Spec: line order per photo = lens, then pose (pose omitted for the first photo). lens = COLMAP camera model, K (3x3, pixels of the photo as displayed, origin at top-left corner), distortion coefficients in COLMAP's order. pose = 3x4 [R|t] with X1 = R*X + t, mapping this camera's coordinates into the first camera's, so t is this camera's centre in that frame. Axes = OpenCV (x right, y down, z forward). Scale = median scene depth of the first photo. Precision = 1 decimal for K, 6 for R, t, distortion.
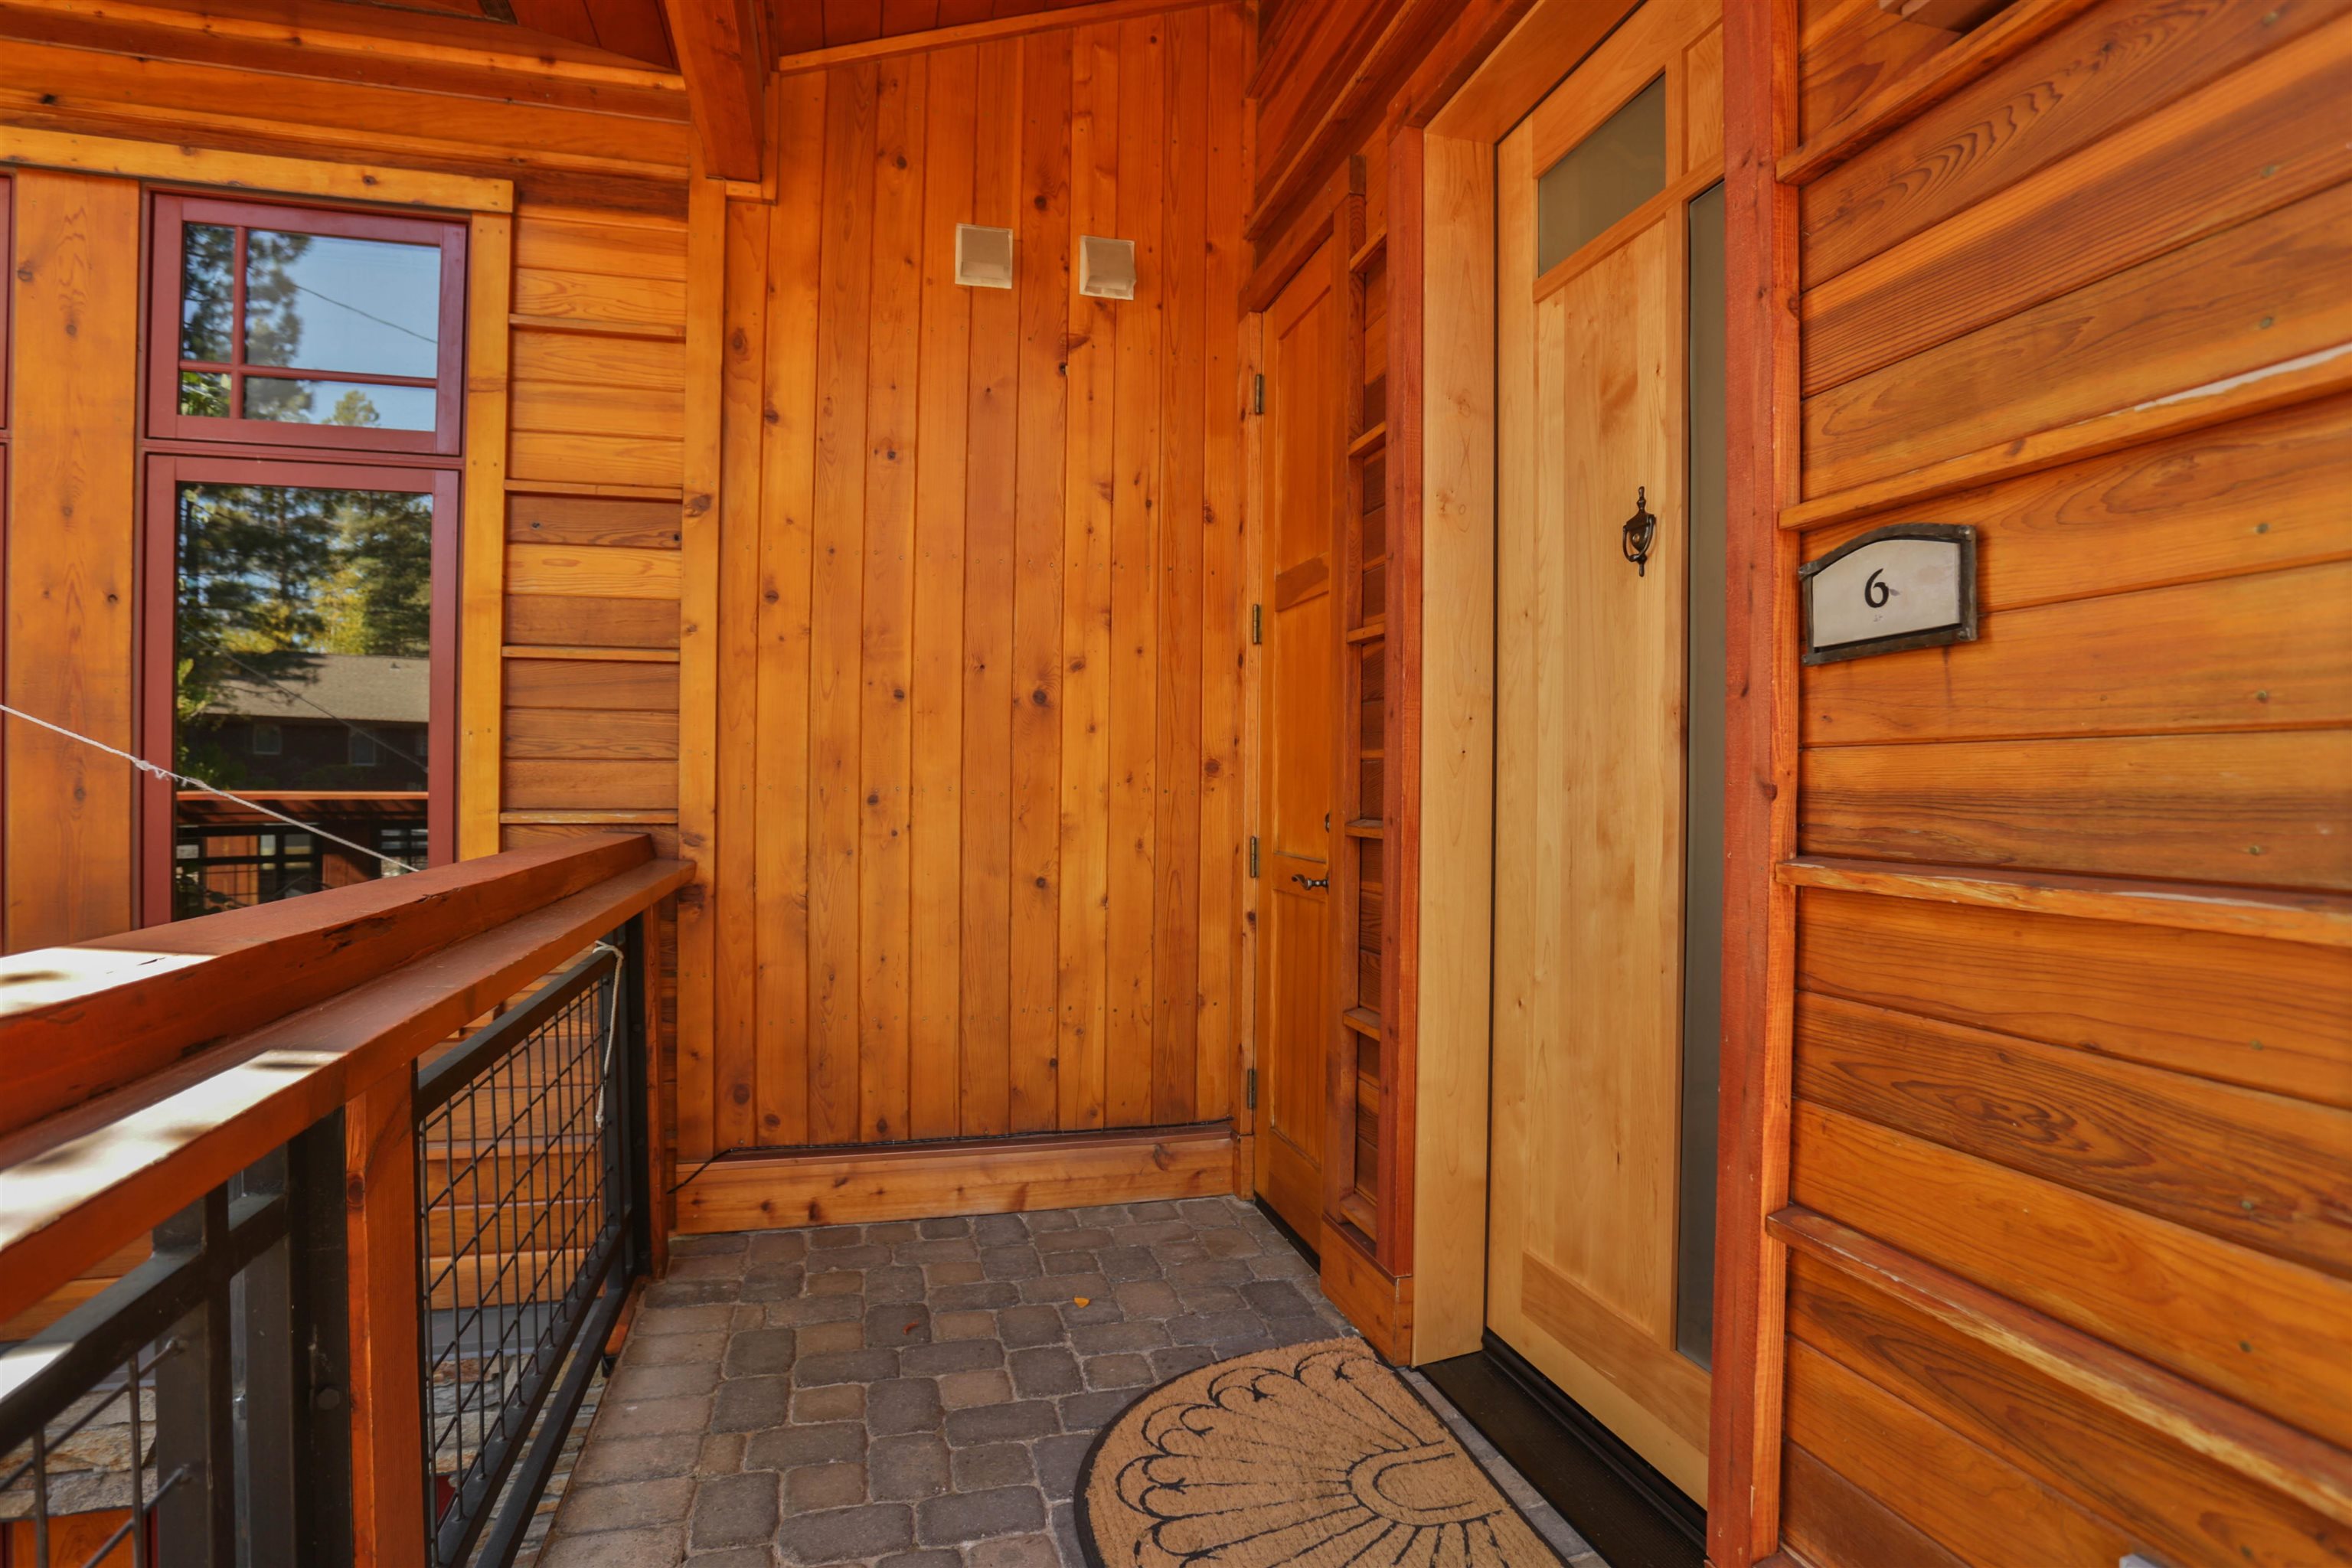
lens RADIAL K [[1203.8, 0, 1163.9], [0, 1203.8, 787.4], [0, 0, 1]] dist [-0.071558, 0.028511]
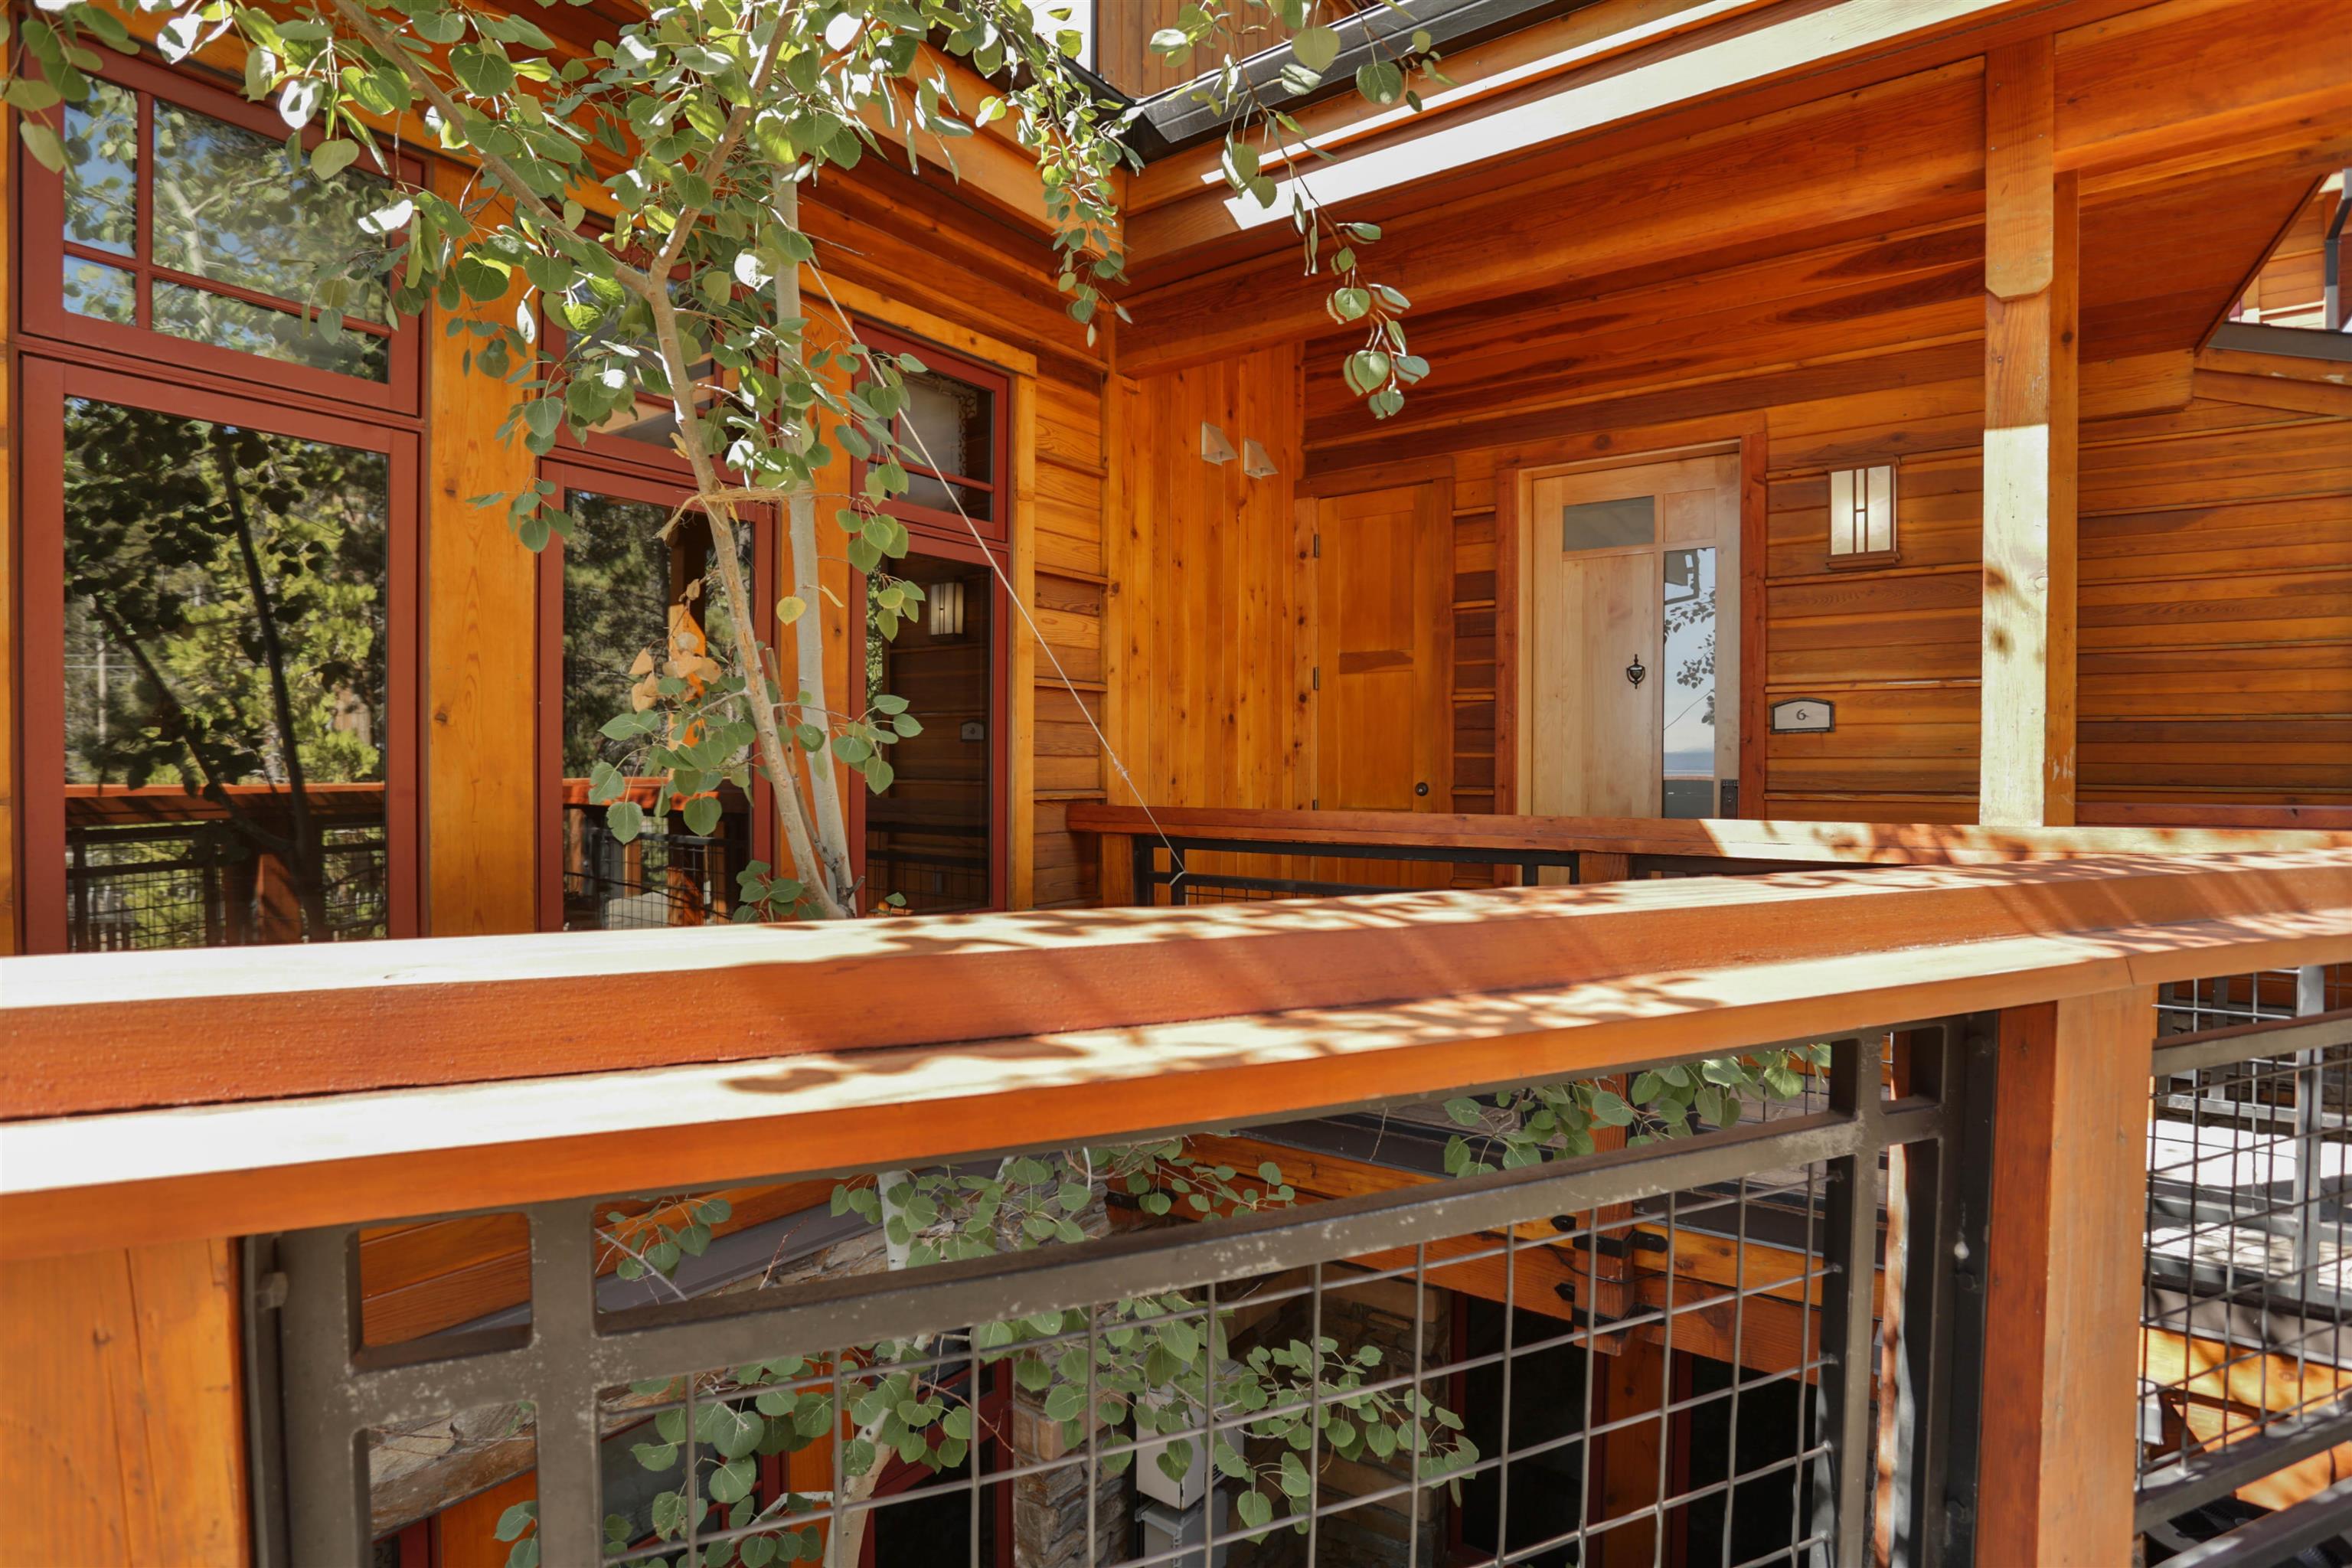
lens RADIAL K [[1203.8, 0, 1163.9], [0, 1203.8, 787.4], [0, 0, 1]] dist [-0.071558, 0.028511]
pose [[0.779909, -0.014915, 0.625716, -1.307283], [0.006904, 0.999860, 0.015228, -0.006115], [-0.625855, -0.007557, 0.779903, -0.246042]]
